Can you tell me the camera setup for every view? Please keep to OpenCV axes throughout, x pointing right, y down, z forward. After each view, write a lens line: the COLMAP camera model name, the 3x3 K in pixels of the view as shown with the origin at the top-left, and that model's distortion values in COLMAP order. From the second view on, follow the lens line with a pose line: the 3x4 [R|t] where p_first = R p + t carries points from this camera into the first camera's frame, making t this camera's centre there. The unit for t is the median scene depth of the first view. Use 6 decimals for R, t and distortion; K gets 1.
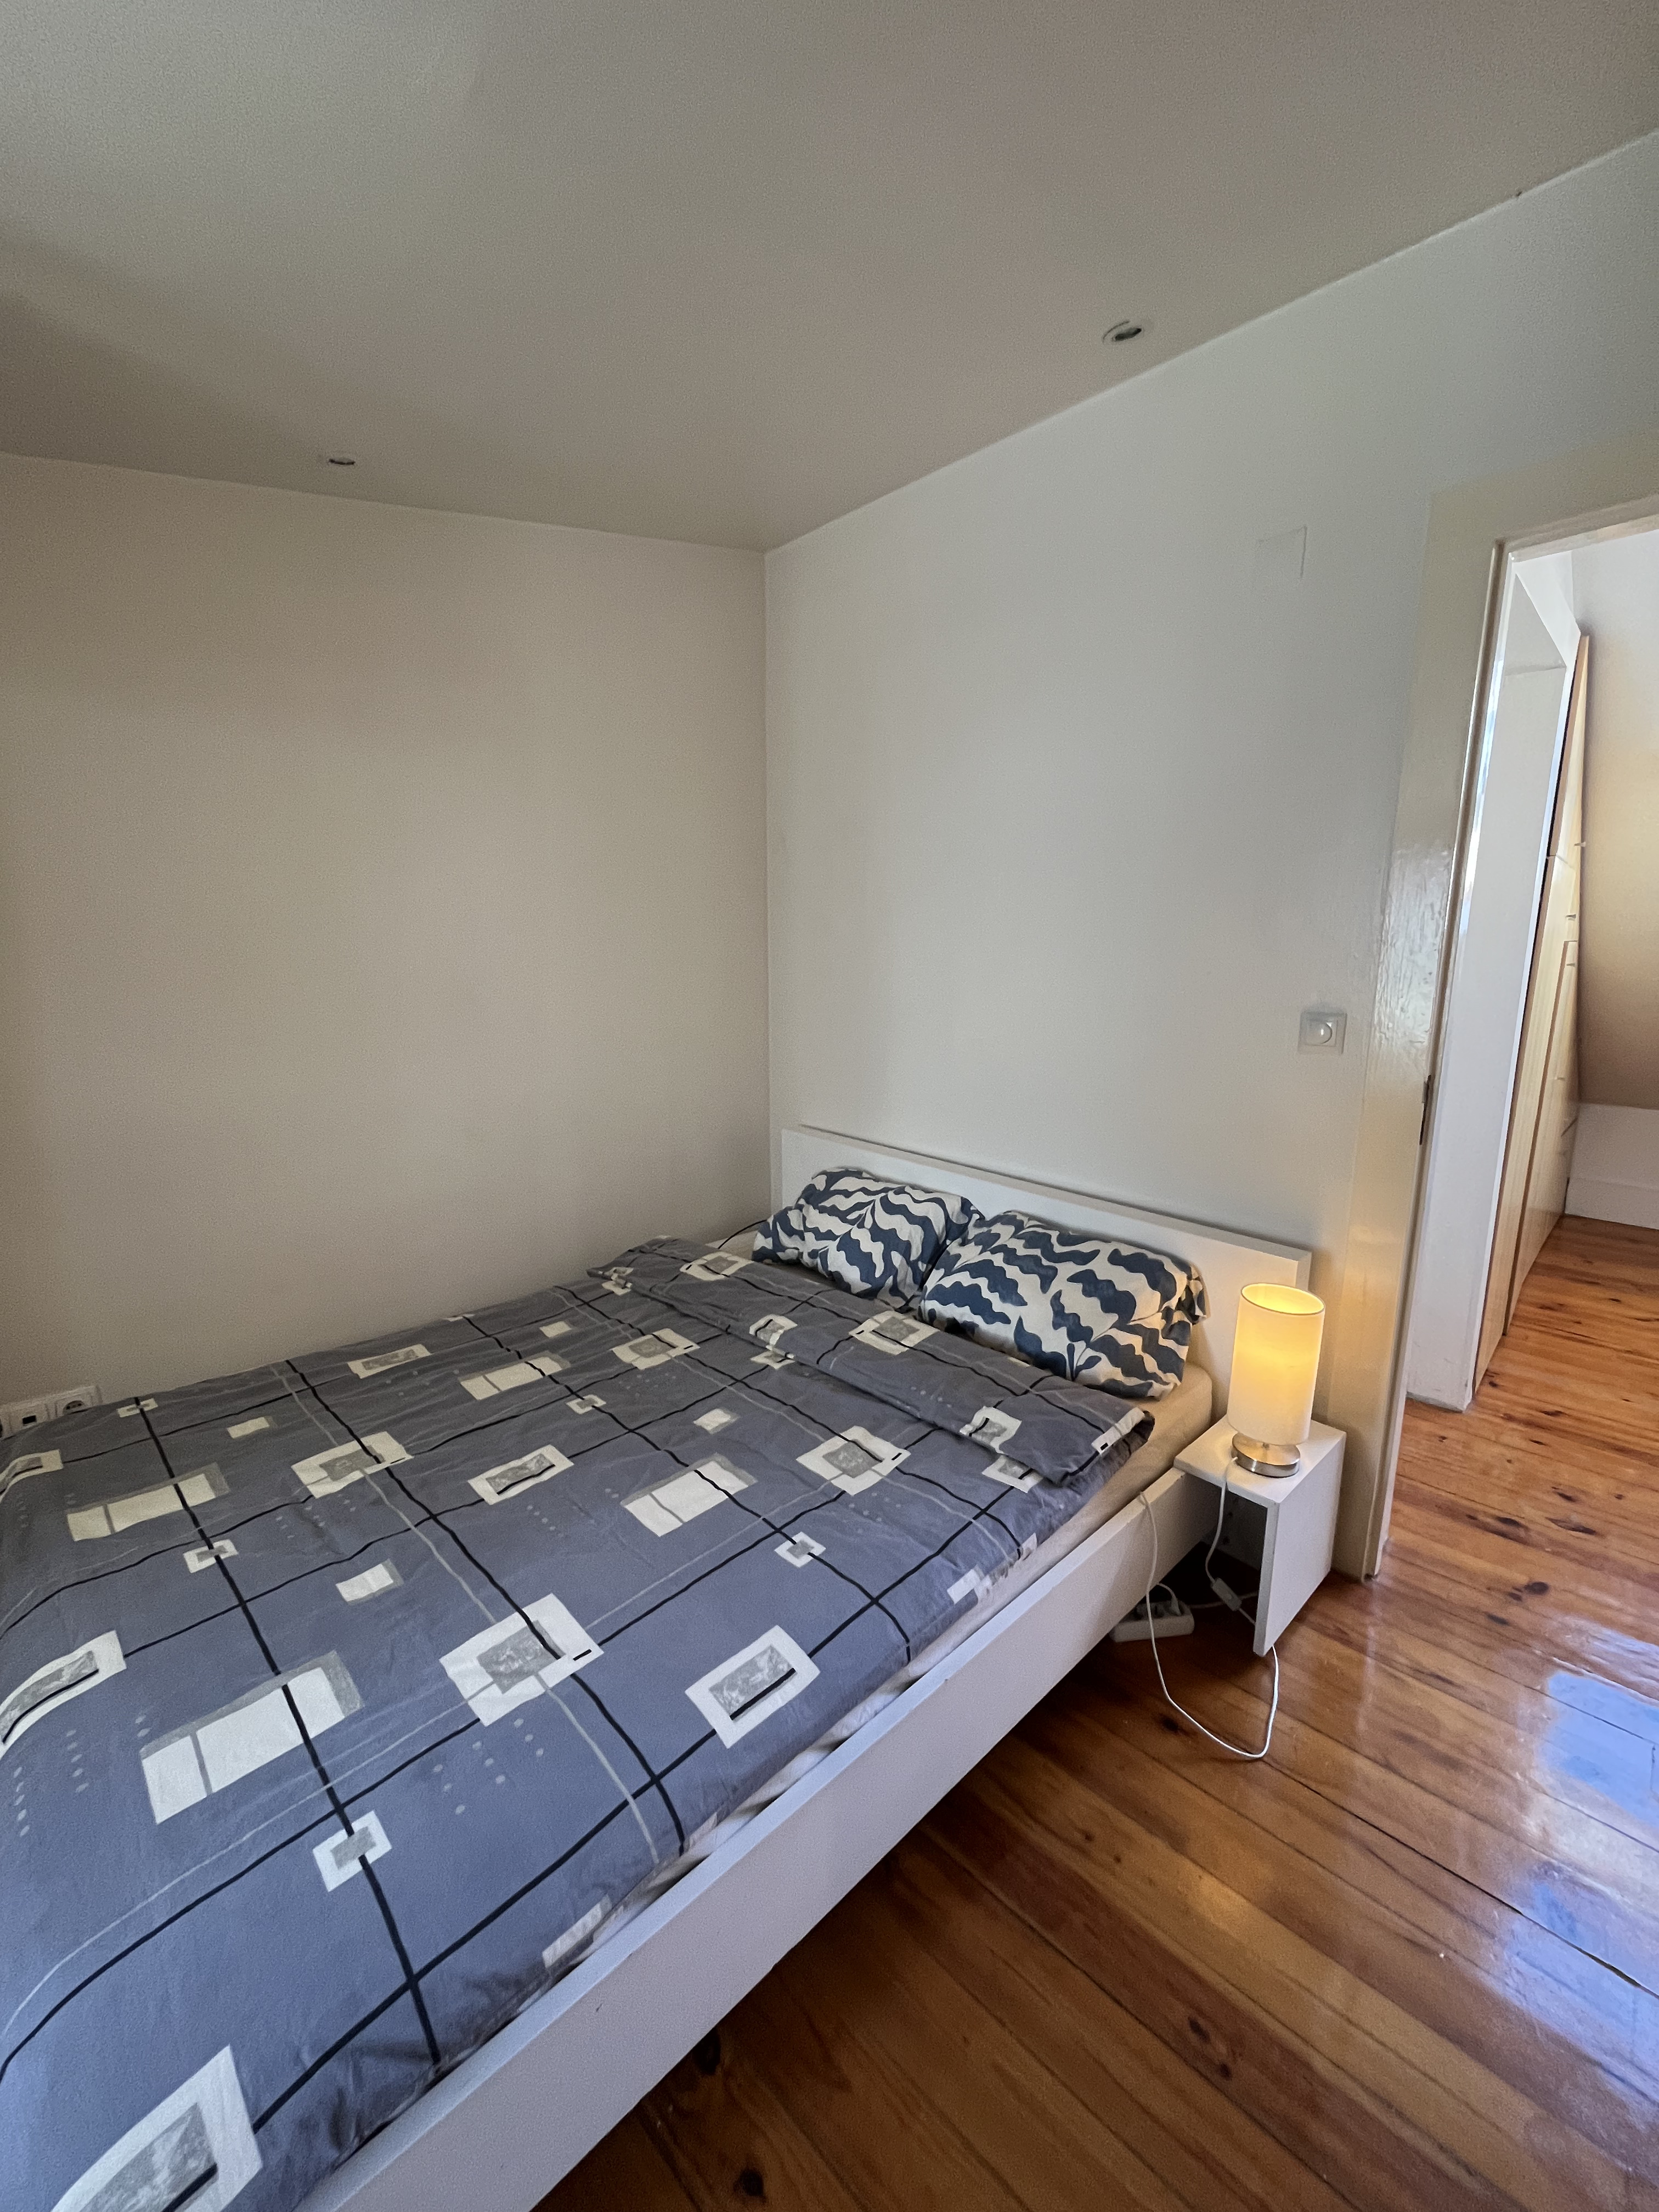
lens RADIAL K [[884.3, 0, 826.9], [0, 884.3, 1102.5], [0, 0, 1]] dist [-0.003050, -0.000400]
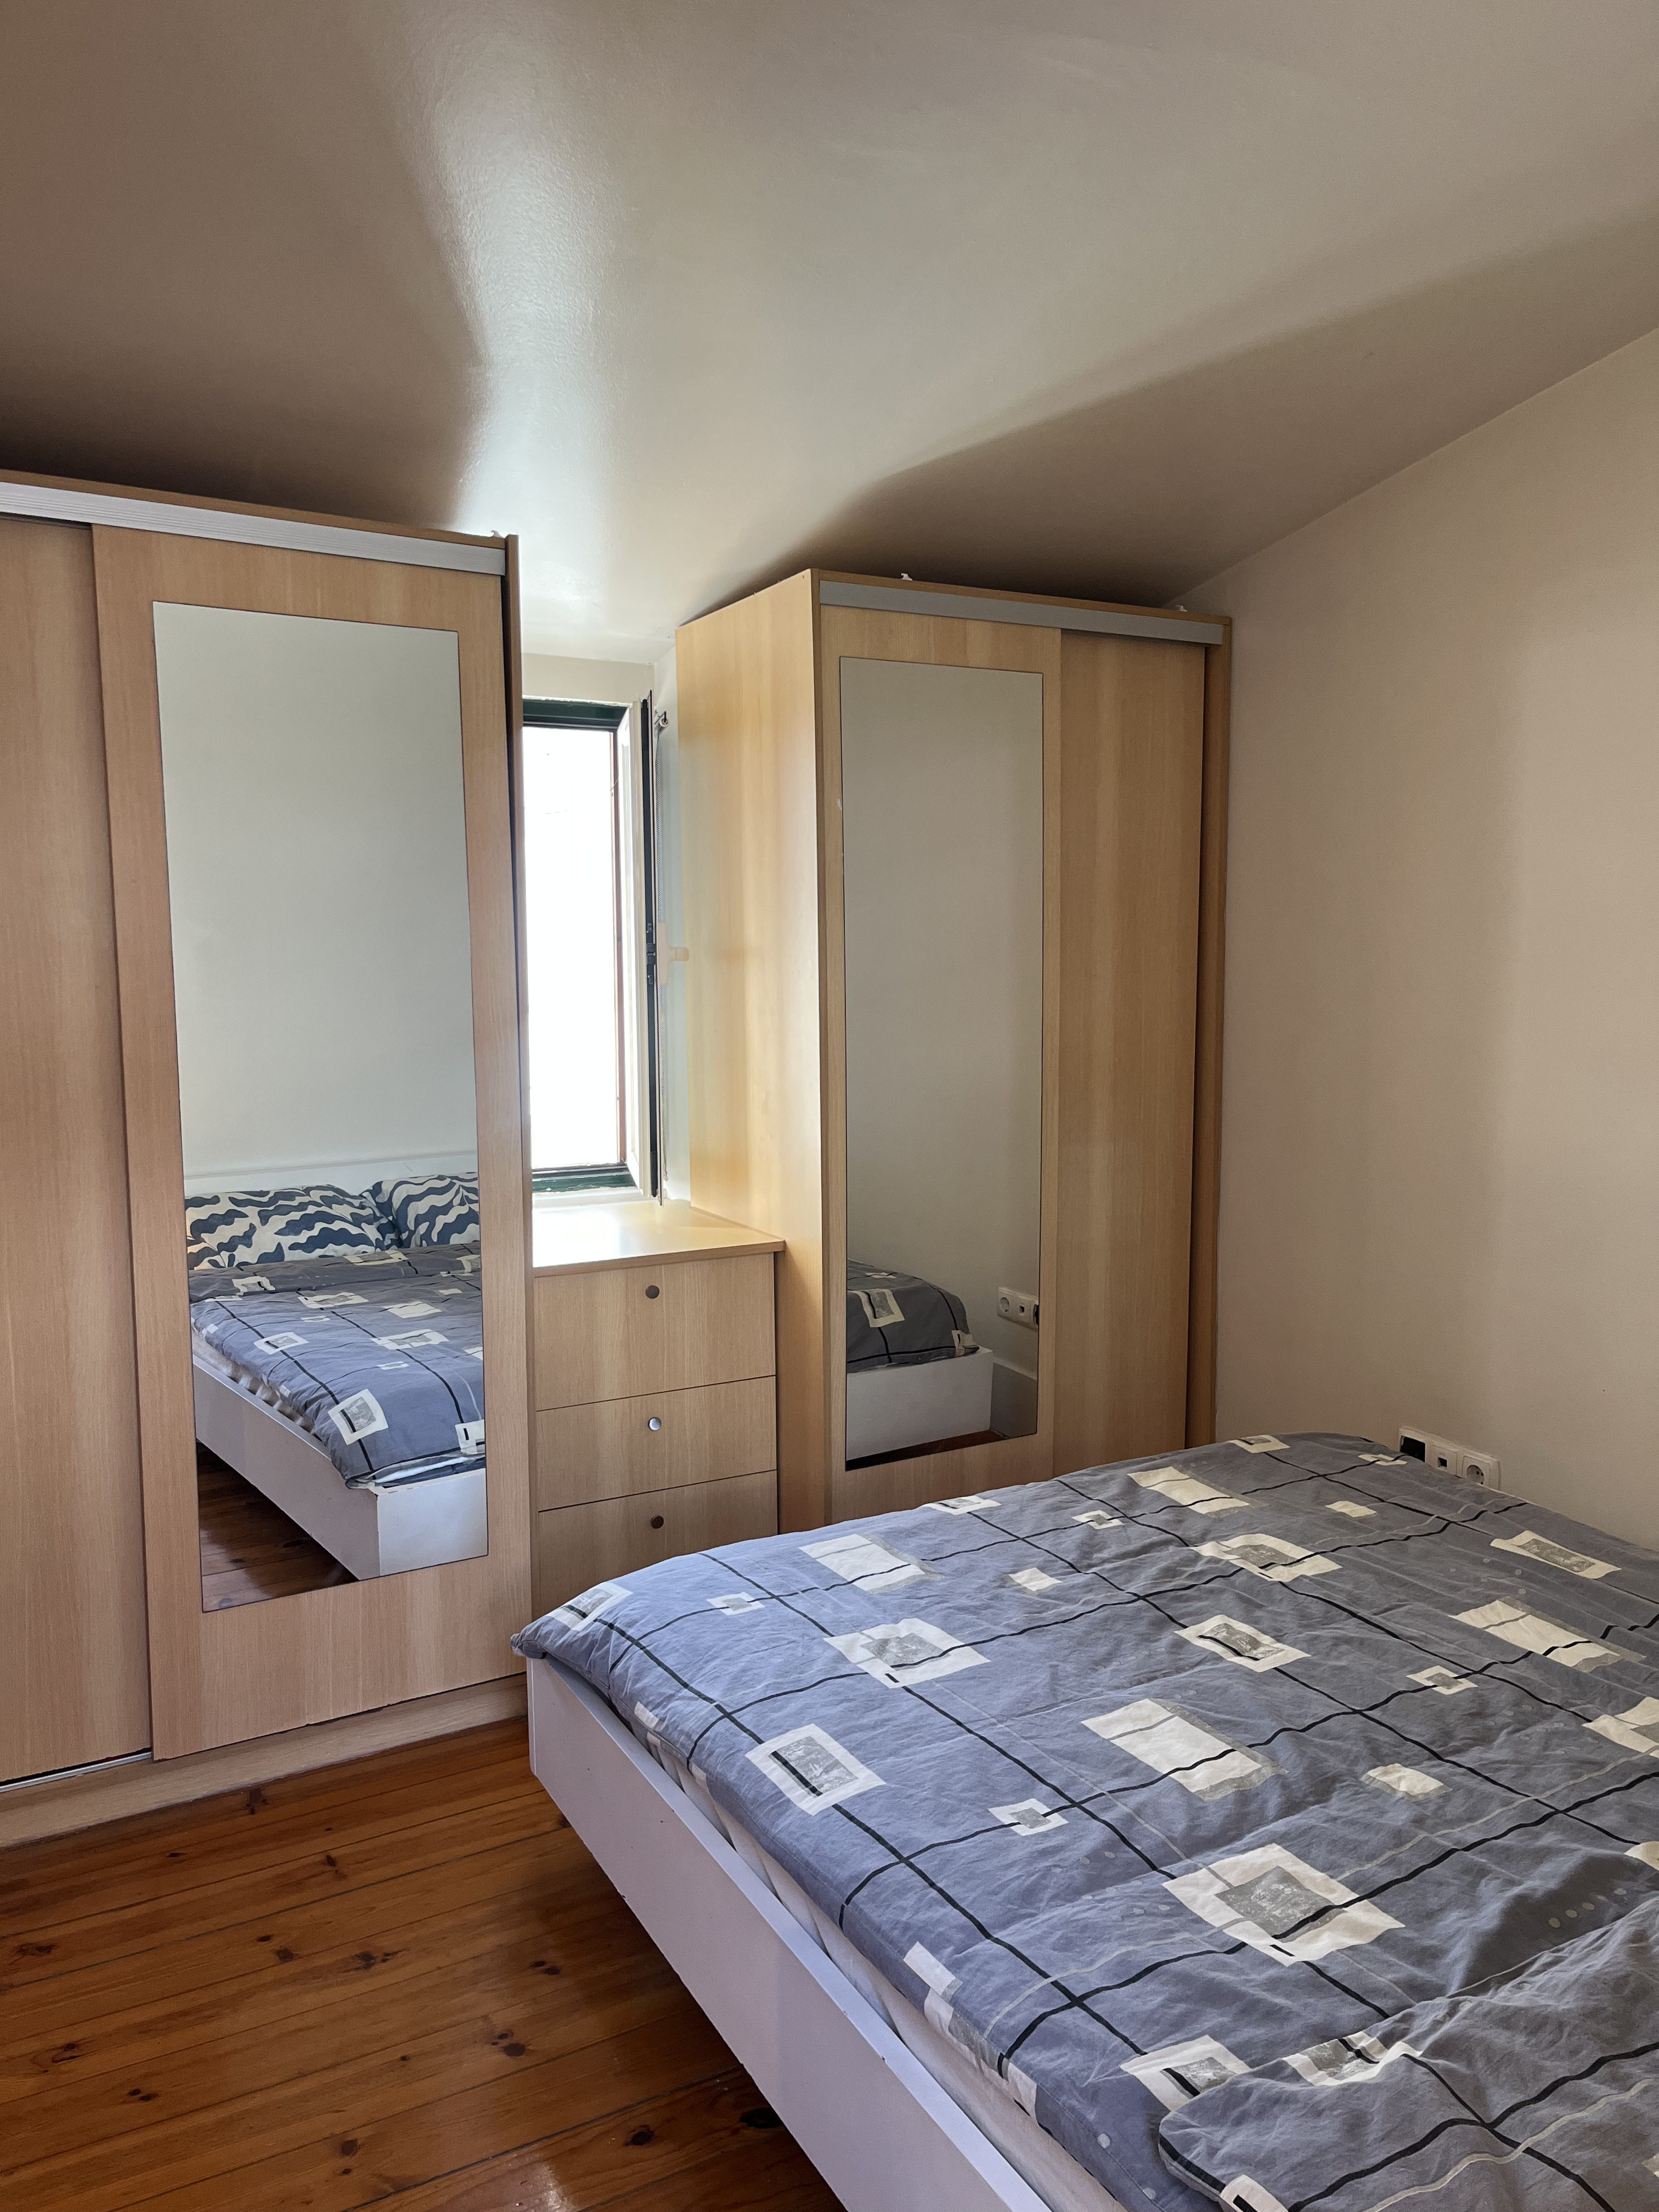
lens RADIAL K [[1654.6, 0, 839.6], [0, 1654.6, 1112.5], [0, 0, 1]] dist [0.061740, -0.084486]
pose [[-0.252178, 0.098898, -0.962614, 0.916194], [-0.165310, 0.975738, 0.143553, -0.136304], [0.953456, 0.195331, -0.229711, 0.820236]]
